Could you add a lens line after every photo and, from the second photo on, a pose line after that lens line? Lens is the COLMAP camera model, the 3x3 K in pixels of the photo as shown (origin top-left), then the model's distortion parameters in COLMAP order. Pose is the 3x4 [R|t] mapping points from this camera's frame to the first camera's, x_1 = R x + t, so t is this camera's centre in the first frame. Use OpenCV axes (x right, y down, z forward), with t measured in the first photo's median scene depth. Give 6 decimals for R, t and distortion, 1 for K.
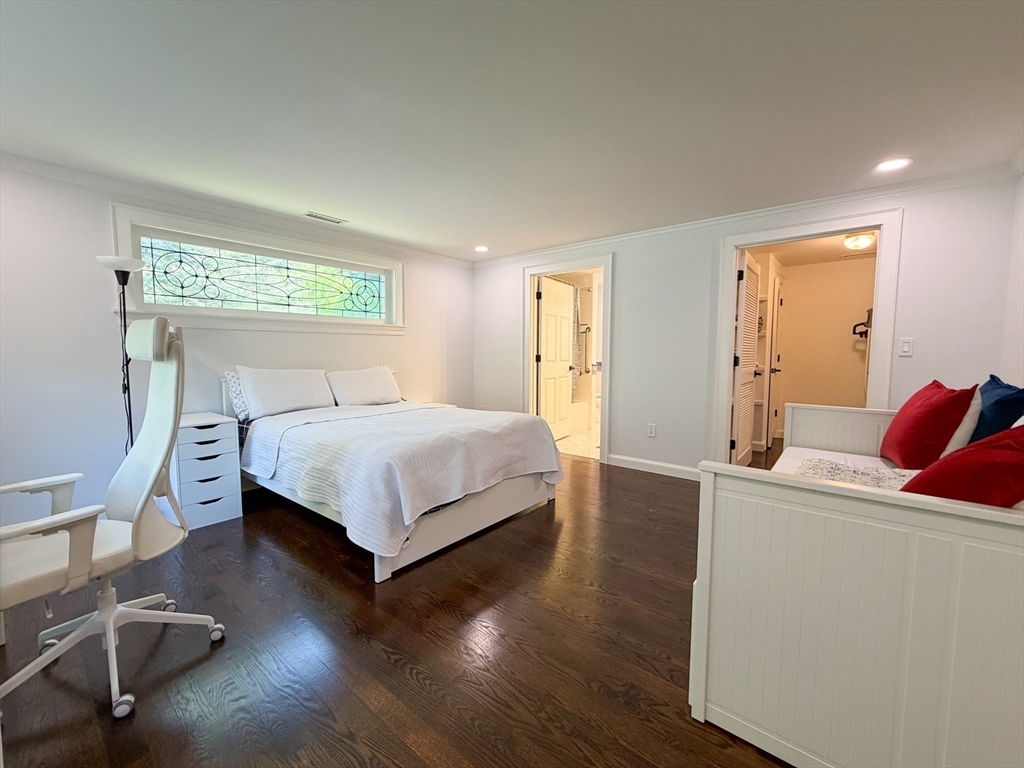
lens RADIAL K [[407.6, 0, 506.1], [0, 407.6, 383.4], [0, 0, 1]] dist [-0.000056, -0.000132]
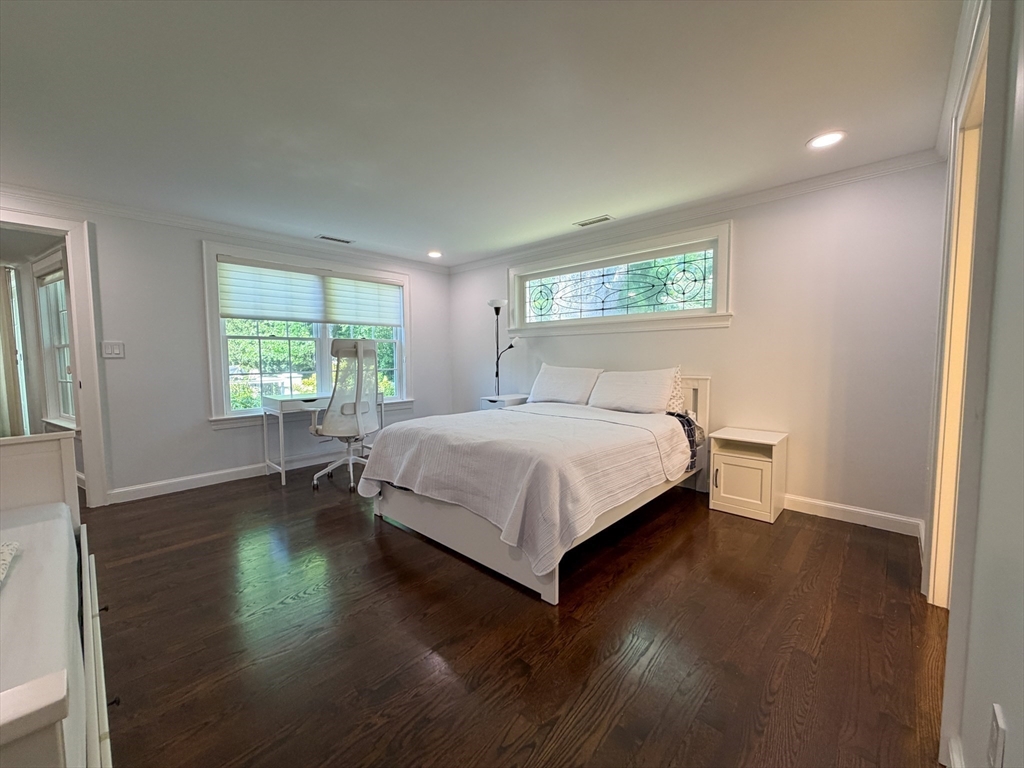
lens RADIAL K [[407.6, 0, 506.1], [0, 407.6, 383.4], [0, 0, 1]] dist [-0.000056, -0.000132]
pose [[-0.052517, 0.065417, -0.996475, 0.691088], [-0.071283, 0.995061, 0.069081, -0.063138], [0.996073, 0.074659, -0.047595, 0.970873]]
